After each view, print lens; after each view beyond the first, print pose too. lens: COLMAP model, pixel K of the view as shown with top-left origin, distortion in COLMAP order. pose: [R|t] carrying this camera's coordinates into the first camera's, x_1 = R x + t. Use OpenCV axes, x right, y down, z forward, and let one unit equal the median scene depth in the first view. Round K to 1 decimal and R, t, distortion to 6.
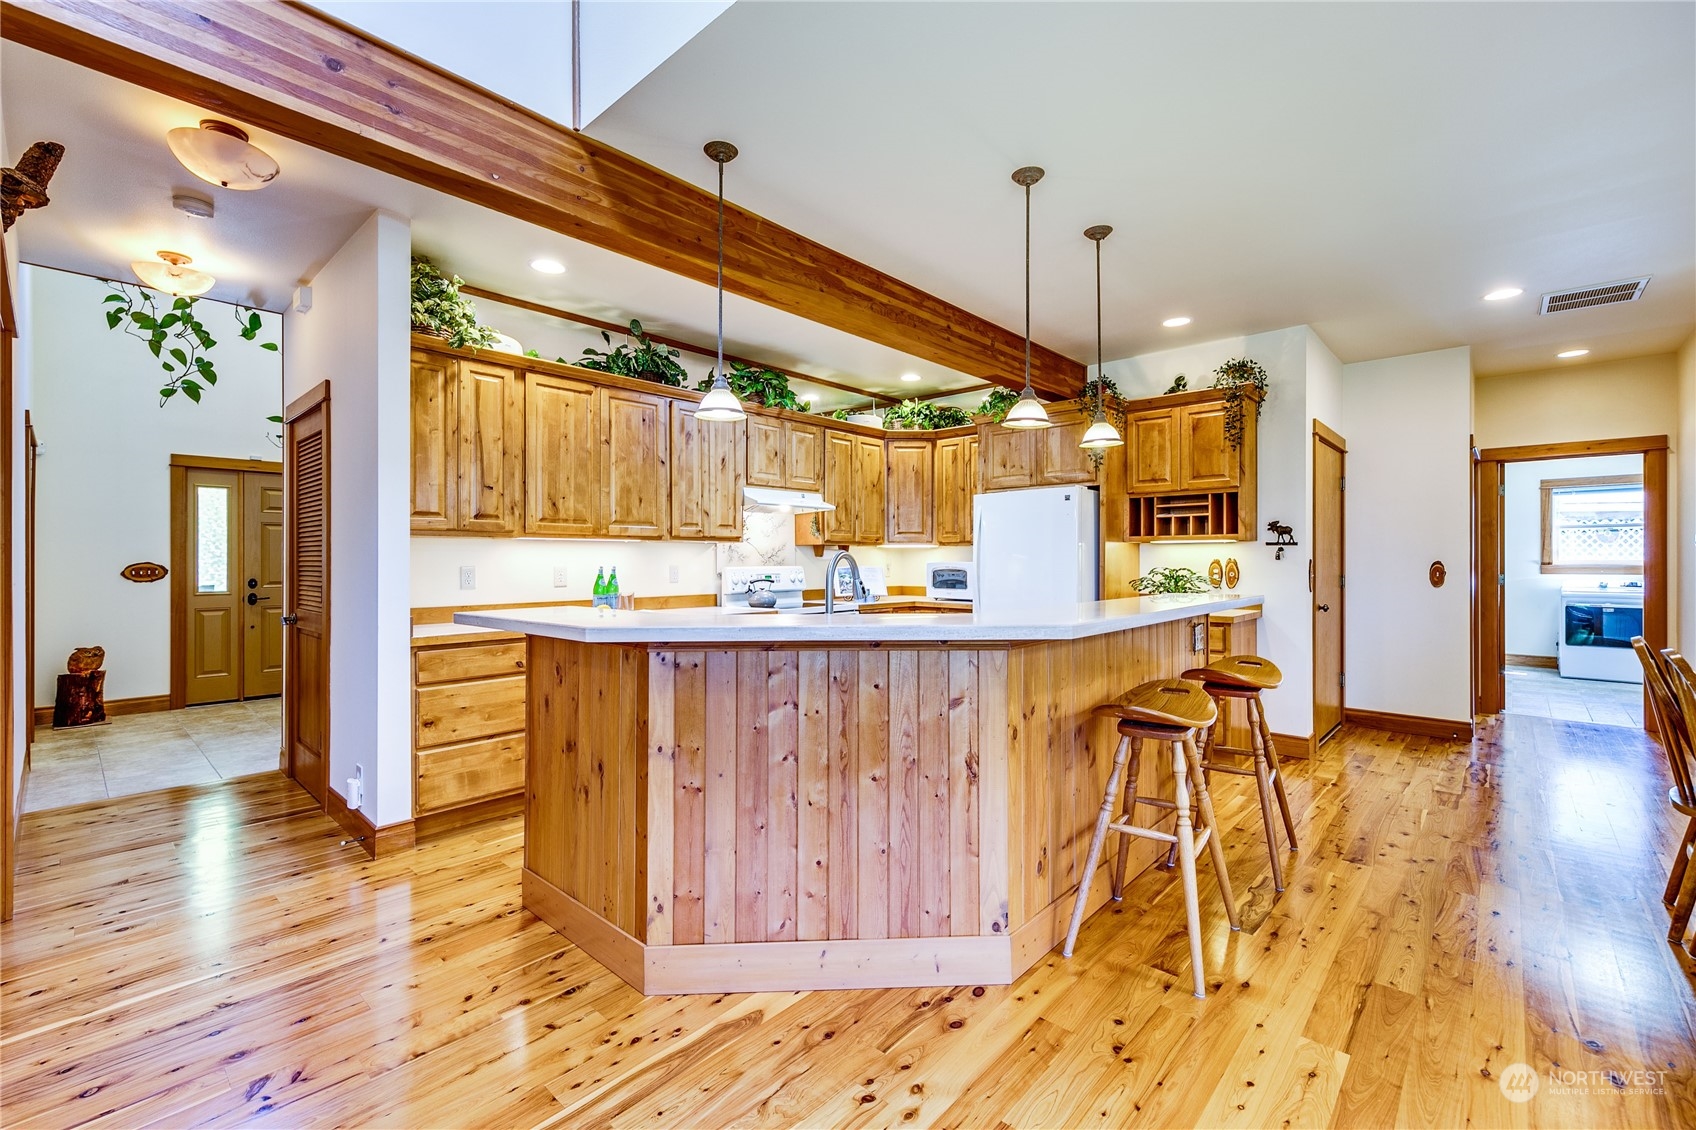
lens RADIAL K [[709.6, 0, 850.5], [0, 709.6, 560.6], [0, 0, 1]] dist [0.003063, 0.000121]
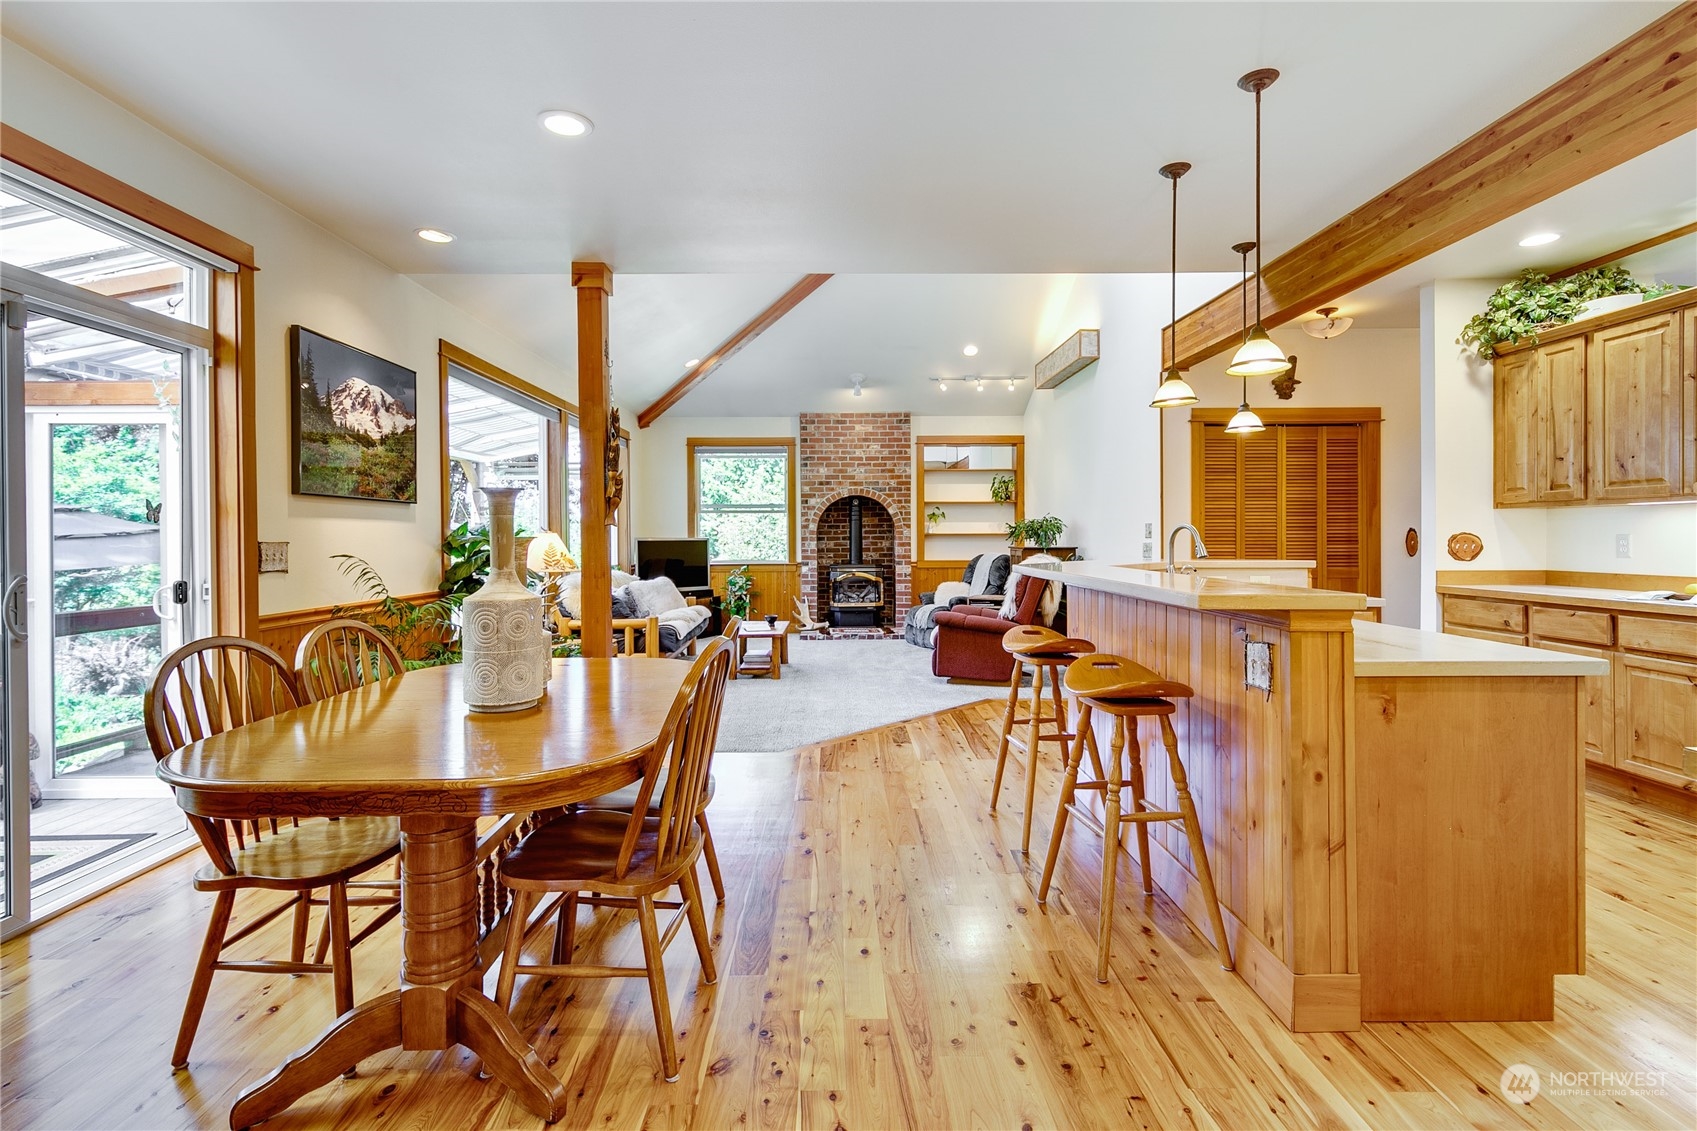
lens RADIAL K [[794.6, 0, 851.9], [0, 794.6, 541.5], [0, 0, 1]] dist [-0.000693, -0.000198]
pose [[-0.724731, 0.009348, -0.688969, 0.794325], [0.005072, 0.999953, 0.008232, 0.003001], [0.689014, 0.002472, -0.724744, 0.848242]]
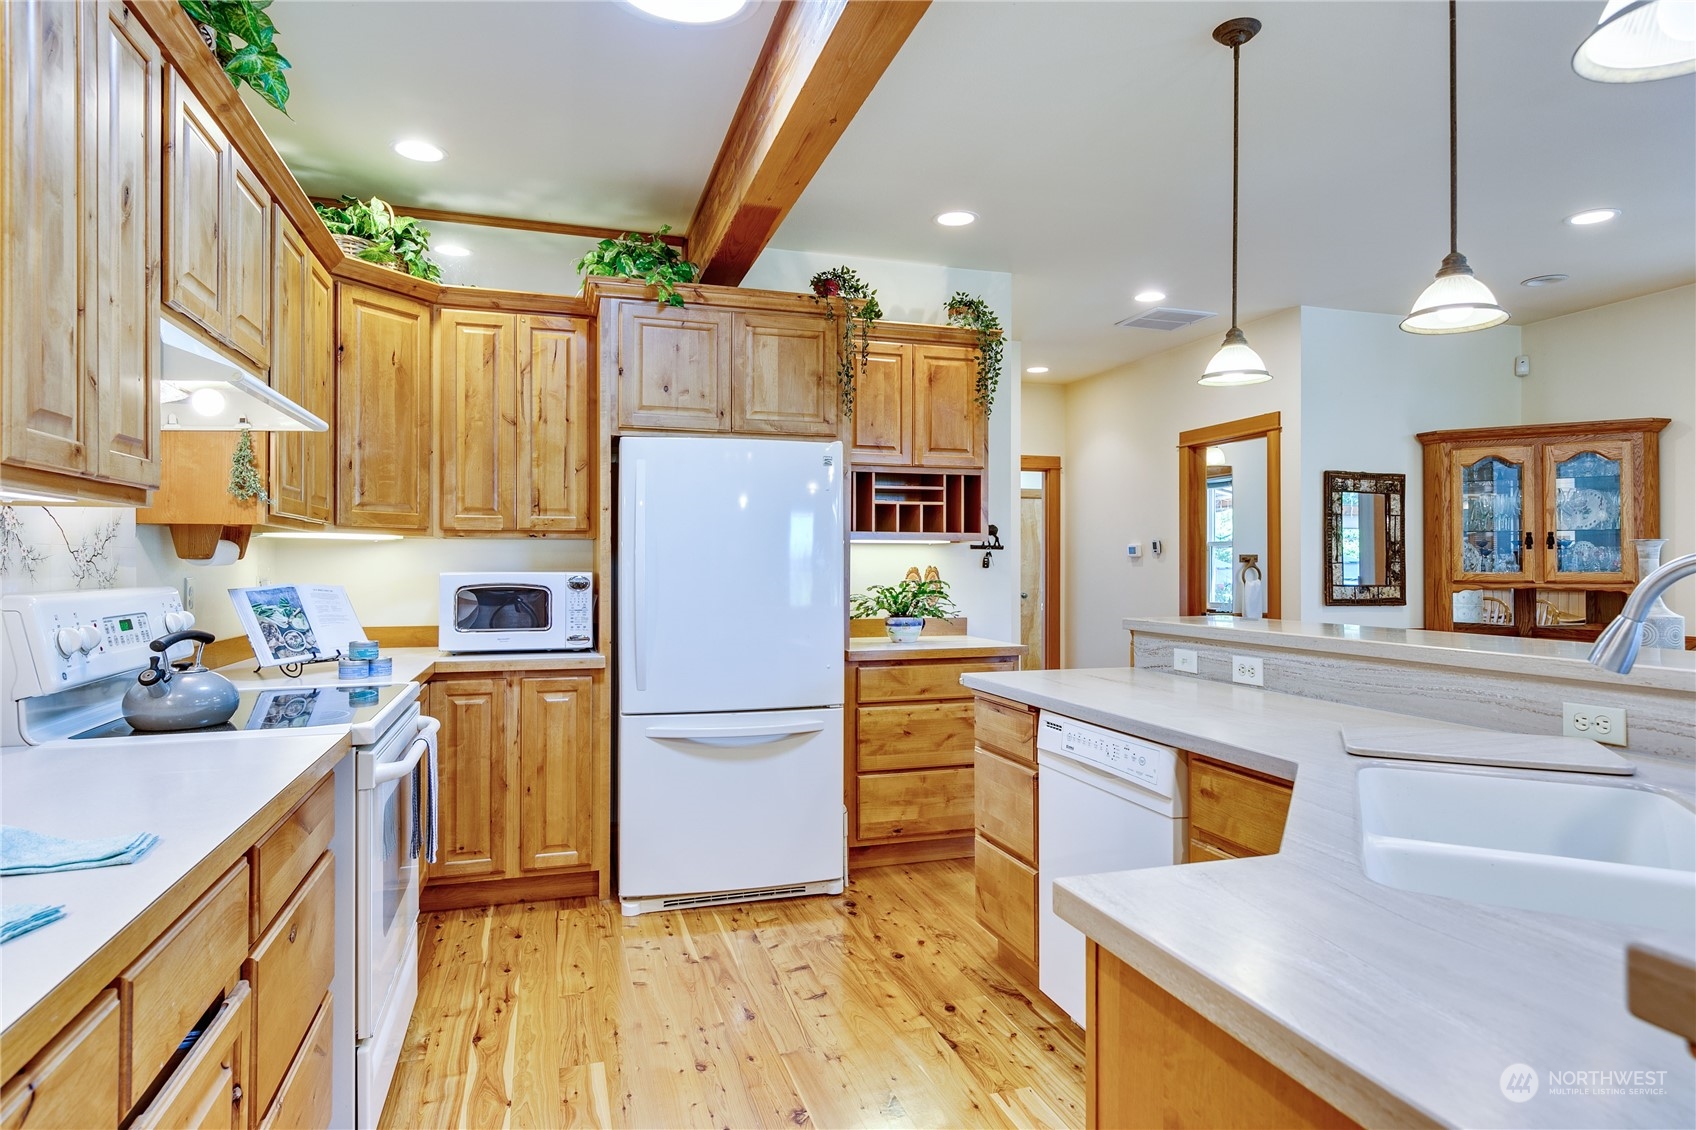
lens RADIAL K [[955.1, 0, 847.0], [0, 955.1, 568.5], [0, 0, 1]] dist [-0.004281, 0.000865]
pose [[0.499039, -0.000215, 0.866580, -0.352378], [0.000498, 1.000000, -0.000039, -0.000546], [-0.866580, 0.000451, 0.499039, 0.578378]]
